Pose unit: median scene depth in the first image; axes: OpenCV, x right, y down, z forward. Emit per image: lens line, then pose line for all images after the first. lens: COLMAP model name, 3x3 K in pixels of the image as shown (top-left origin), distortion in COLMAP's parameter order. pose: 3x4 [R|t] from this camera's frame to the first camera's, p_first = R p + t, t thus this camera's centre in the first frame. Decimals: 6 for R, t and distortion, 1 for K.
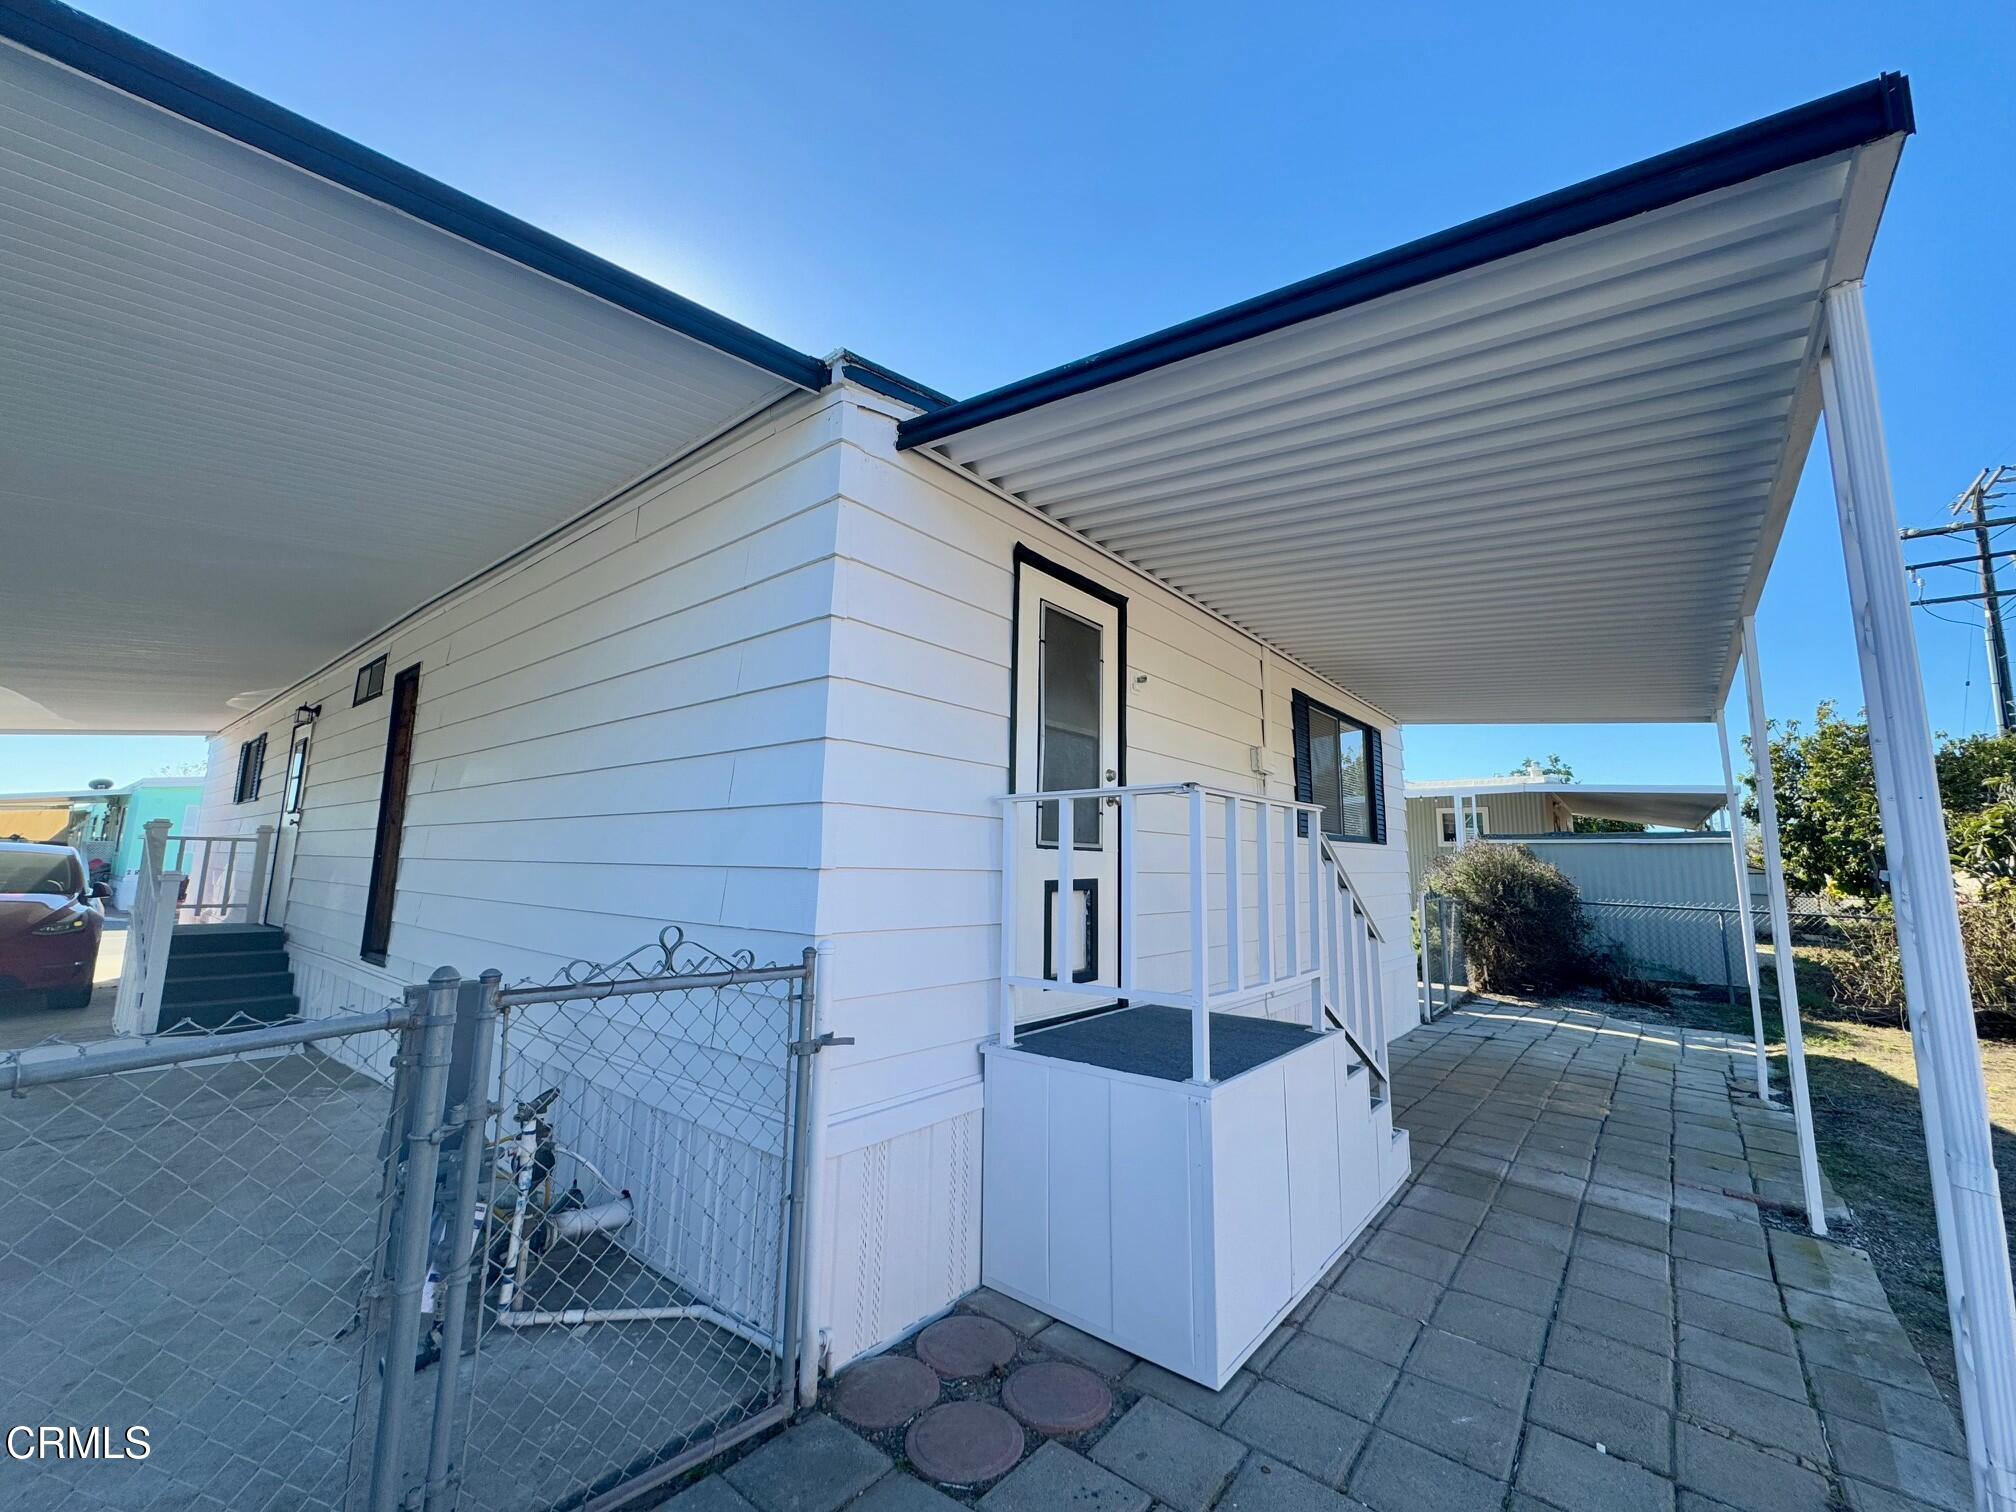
lens RADIAL K [[801.7, 0, 1007.9], [0, 801.7, 750.4], [0, 0, 1]] dist [0.000976, -0.000073]
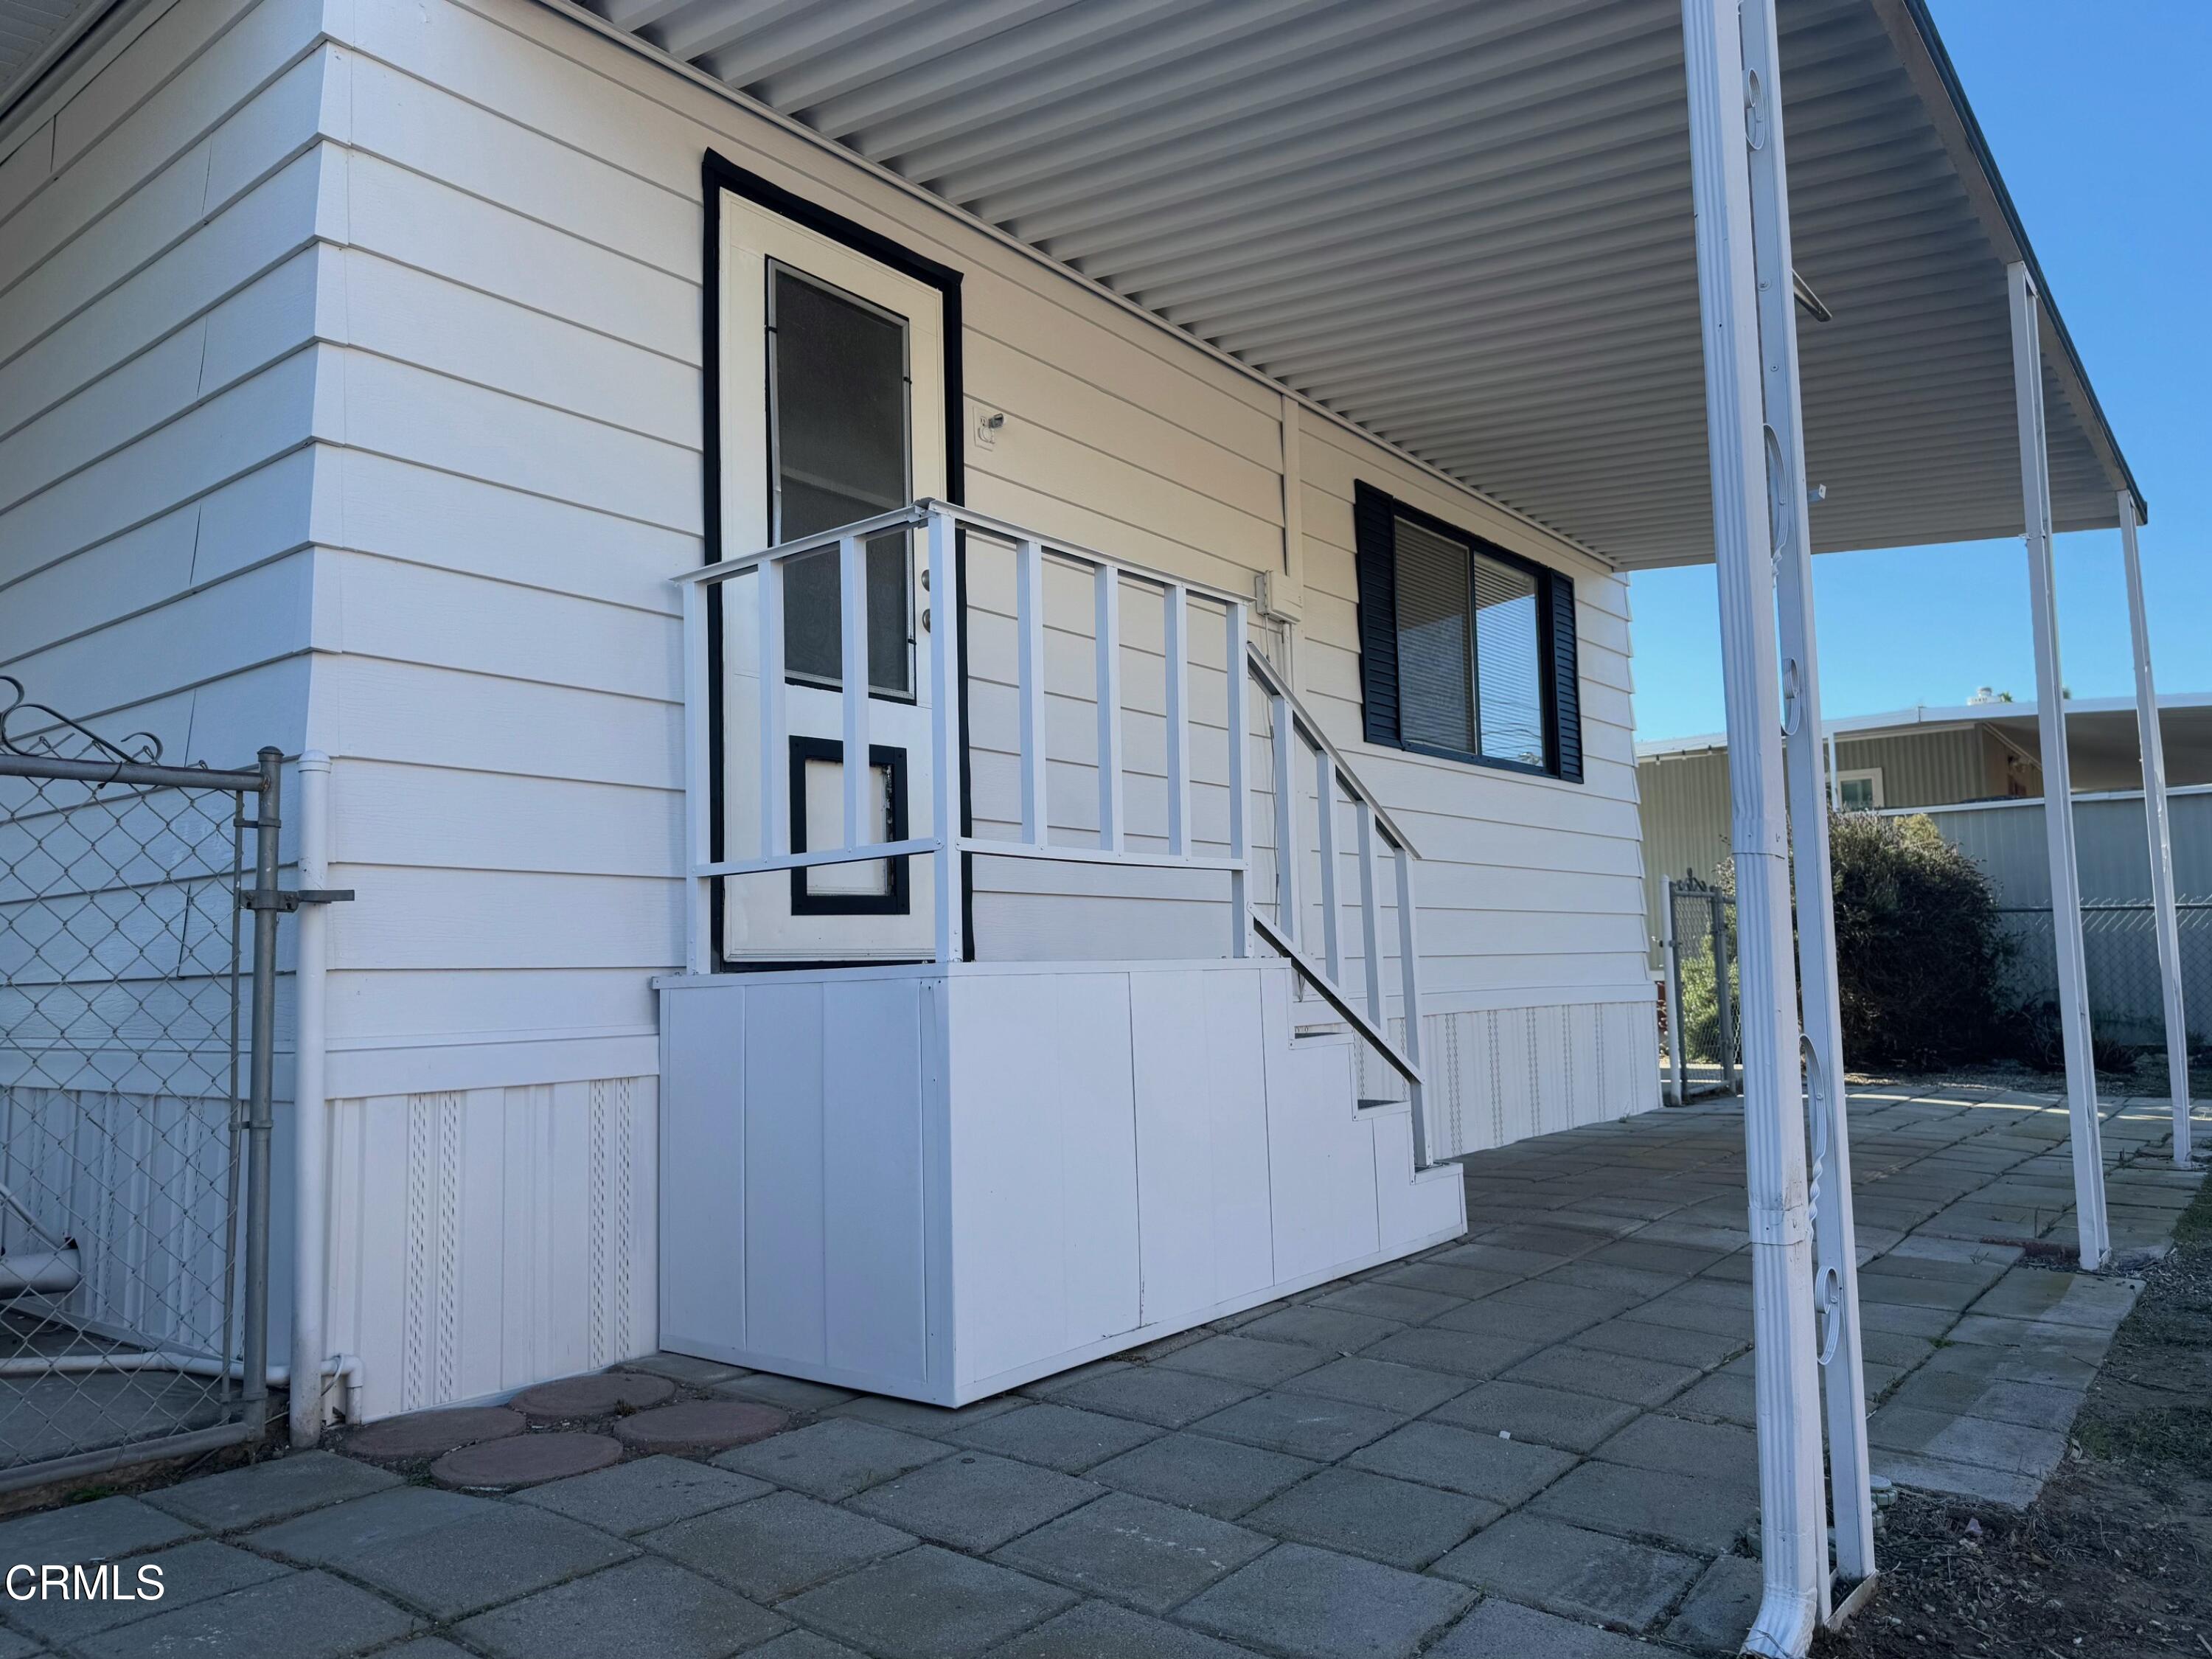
lens RADIAL K [[1554.0, 0, 1106.0], [0, 1554.0, 829.5], [0, 0, 1]] dist [0.098186, -0.135341]
pose [[0.998941, -0.038546, 0.025125, 0.252398], [0.037247, 0.998042, 0.050254, 0.185038], [-0.027013, -0.049265, 0.998420, -0.172723]]
